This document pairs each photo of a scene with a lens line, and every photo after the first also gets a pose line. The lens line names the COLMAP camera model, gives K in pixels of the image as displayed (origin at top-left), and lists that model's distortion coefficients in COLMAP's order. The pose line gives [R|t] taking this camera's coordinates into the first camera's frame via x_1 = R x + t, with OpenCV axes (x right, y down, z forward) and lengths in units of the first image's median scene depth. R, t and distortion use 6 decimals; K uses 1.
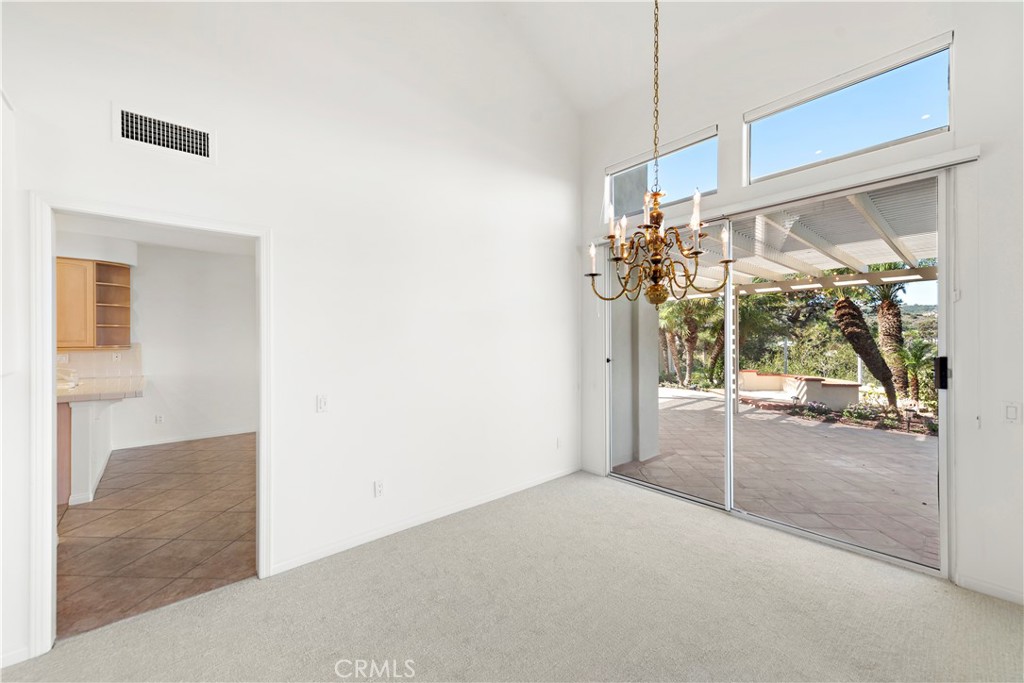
lens RADIAL K [[407.3, 0, 513.9], [0, 407.3, 339.9], [0, 0, 1]] dist [0.012808, -0.003214]
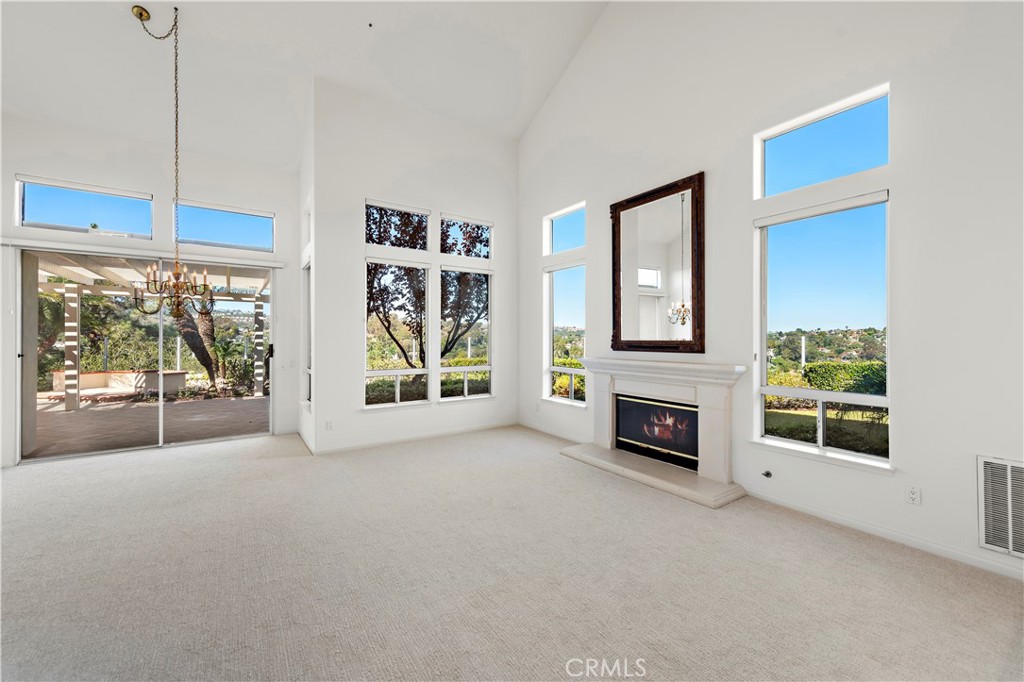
lens RADIAL K [[407.3, 0, 512.3], [0, 407.3, 339.4], [0, 0, 1]] dist [0.012808, -0.003214]
pose [[0.125915, 0.000172, 0.992041, -0.352996], [-0.001185, 0.999999, -0.000023, 0.003195], [-0.992040, -0.001173, 0.125915, -0.216211]]
